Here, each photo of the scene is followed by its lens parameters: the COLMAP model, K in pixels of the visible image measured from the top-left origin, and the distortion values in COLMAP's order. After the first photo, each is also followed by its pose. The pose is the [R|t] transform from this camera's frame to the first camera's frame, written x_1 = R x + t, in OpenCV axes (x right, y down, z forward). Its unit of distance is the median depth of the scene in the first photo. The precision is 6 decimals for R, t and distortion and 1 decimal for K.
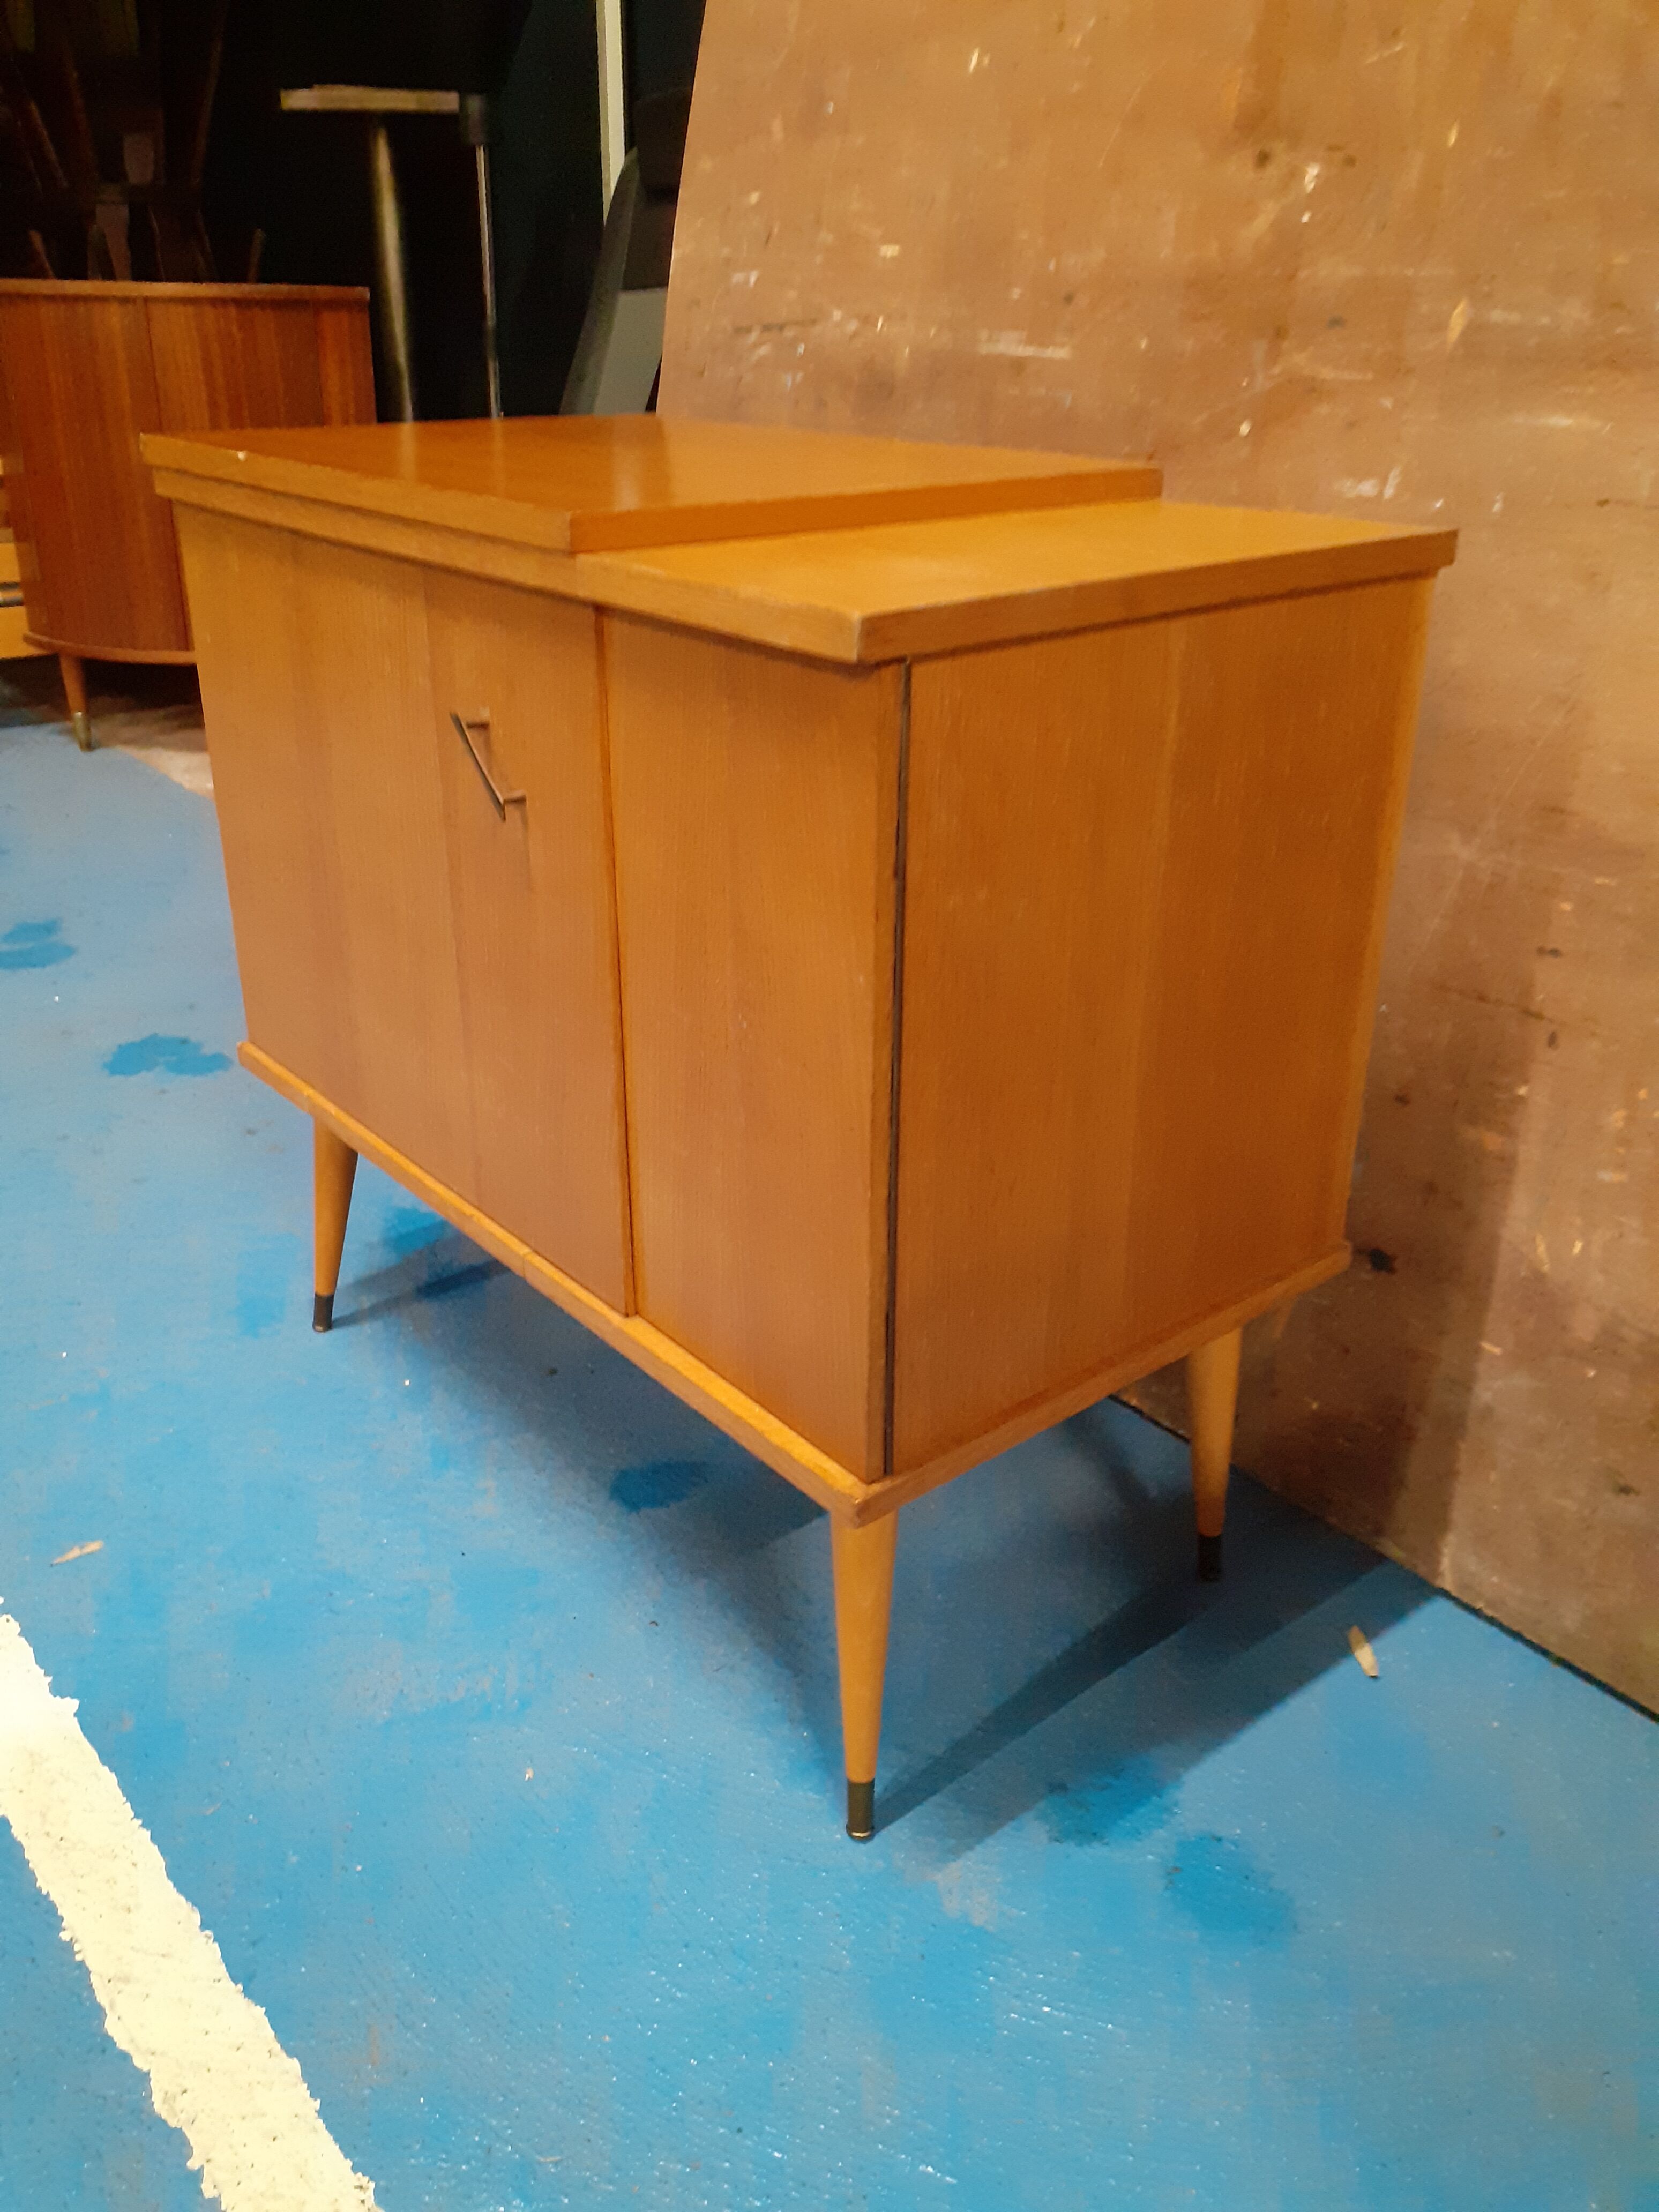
lens RADIAL K [[1759.9, 0, 807.7], [0, 1759.9, 1112.3], [0, 0, 1]] dist [0.030735, -0.039920]
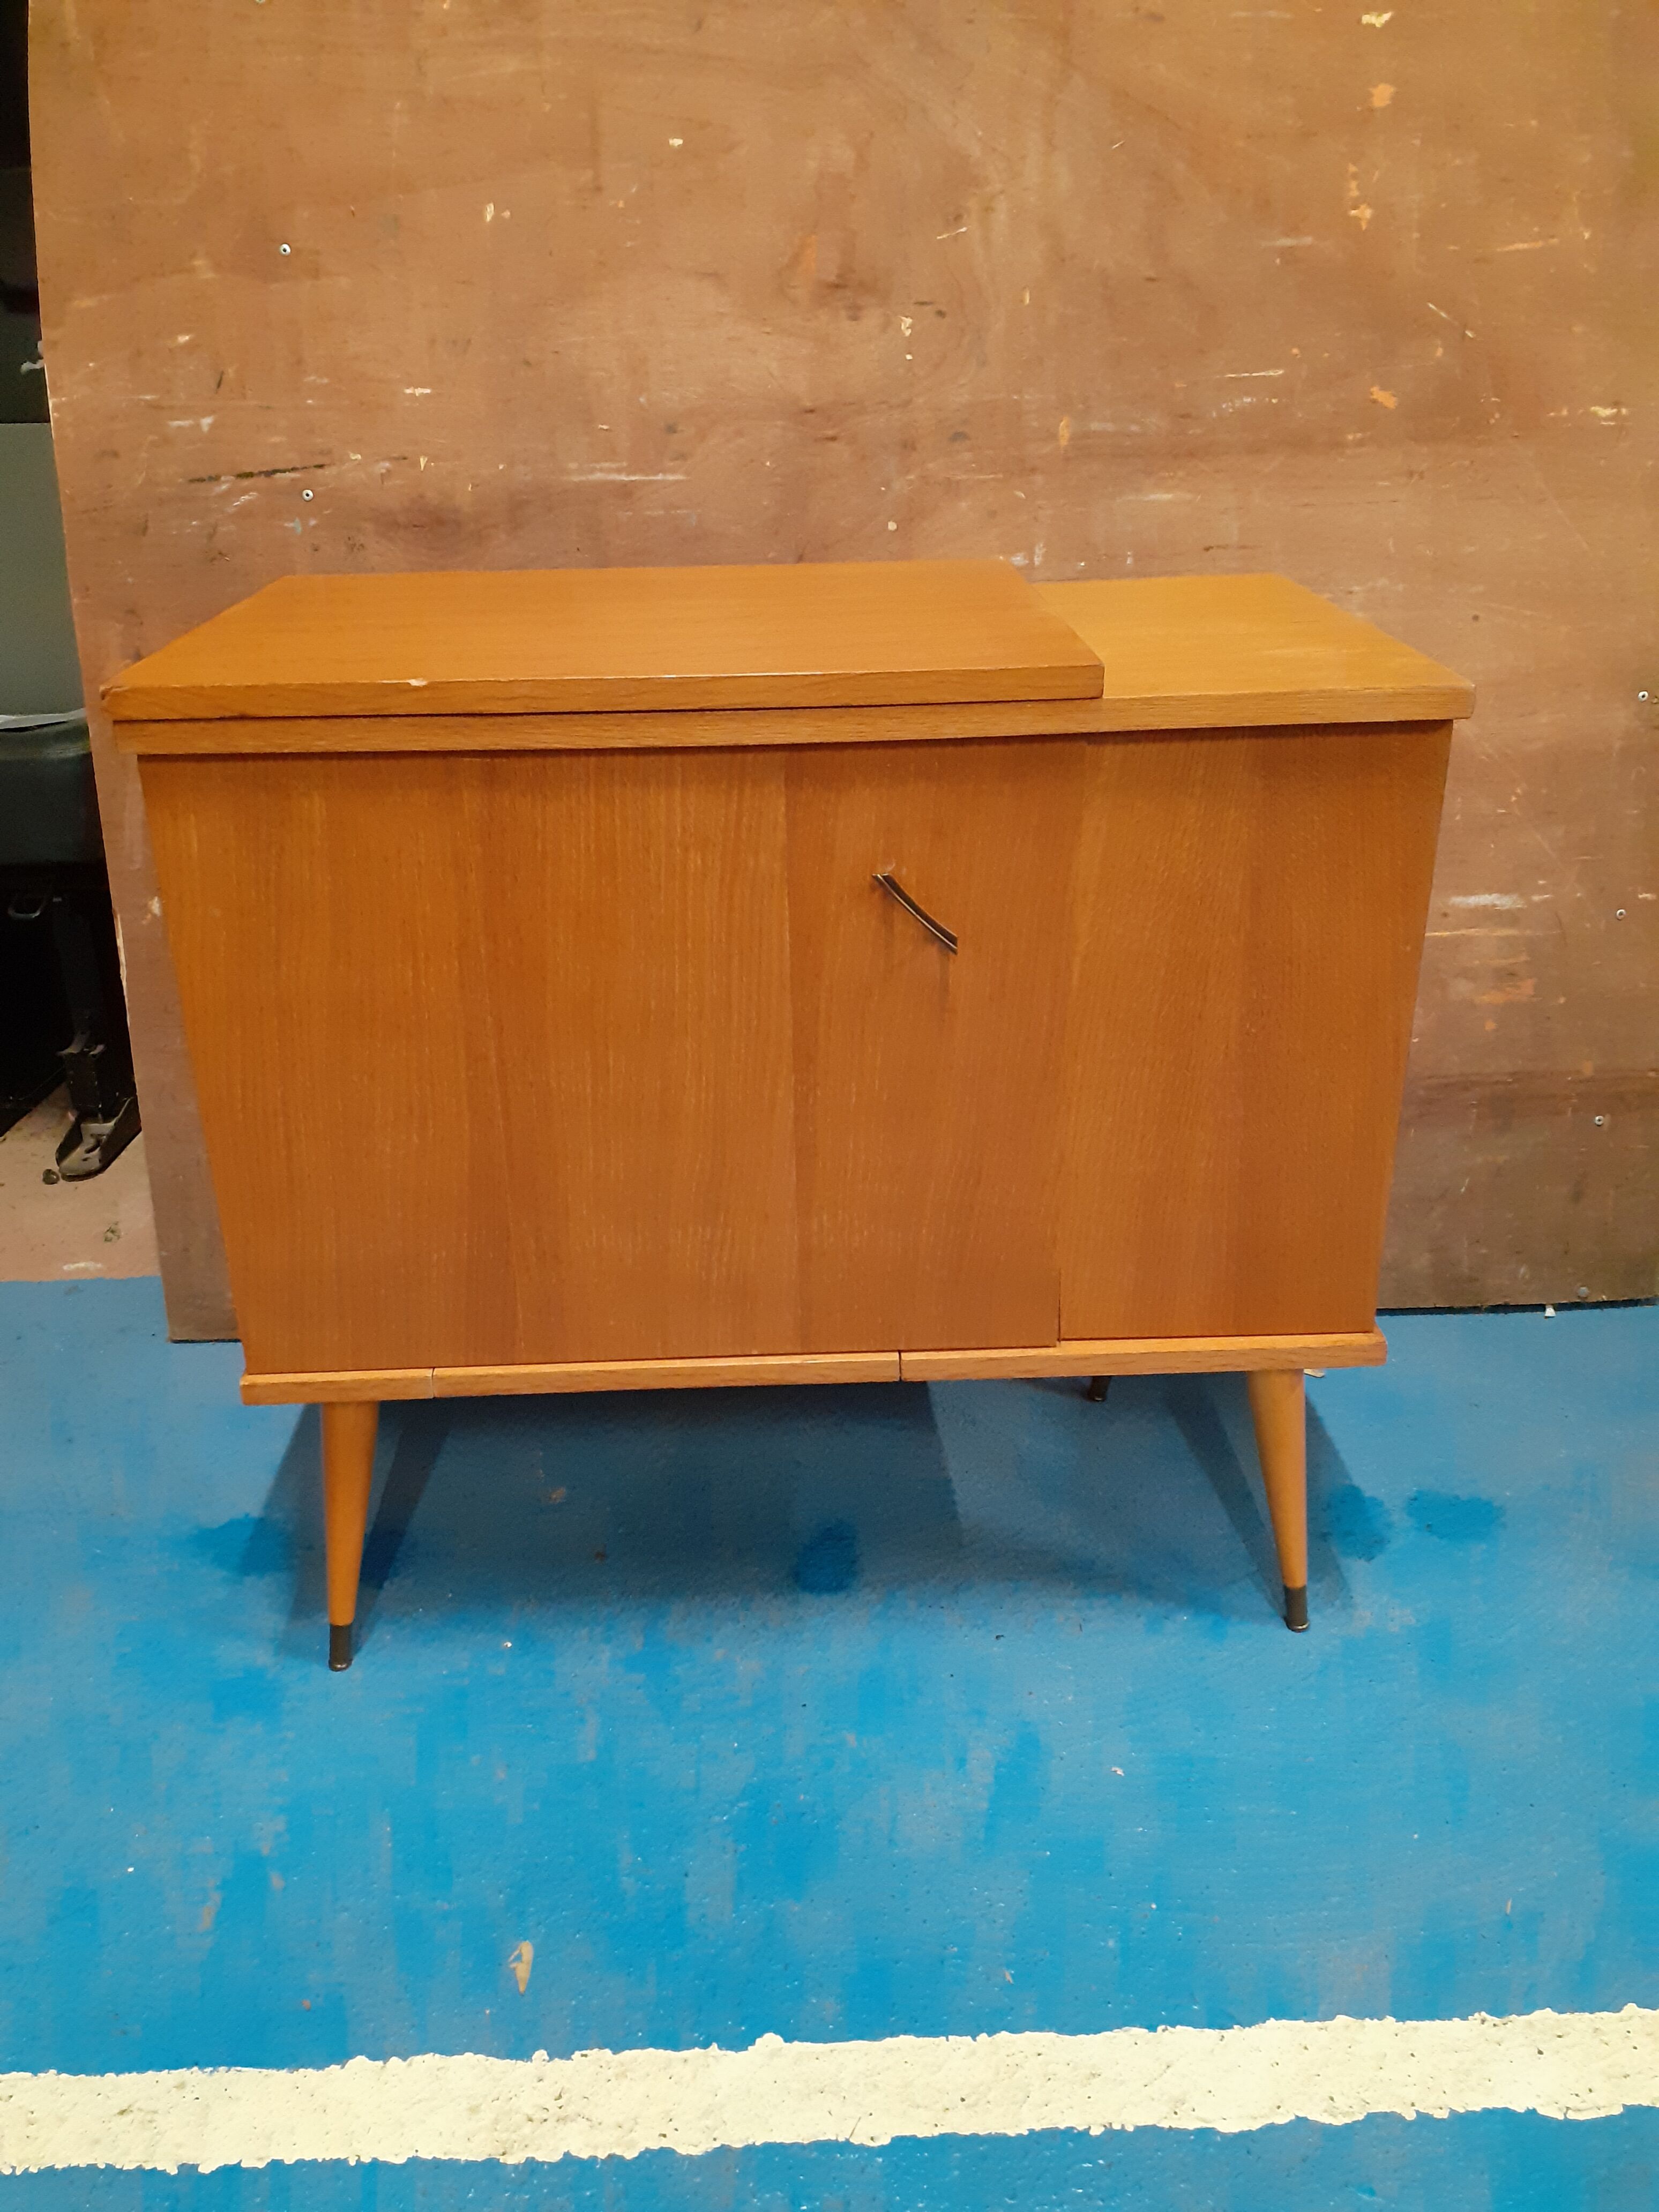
lens RADIAL K [[1759.9, 0, 799.7], [0, 1759.9, 1106.7], [0, 0, 1]] dist [0.030735, -0.039920]
pose [[0.625539, -0.340463, 0.701987, -0.819410], [0.356417, 0.925089, 0.131065, -0.202757], [-0.694023, 0.168214, 0.700026, 0.261221]]
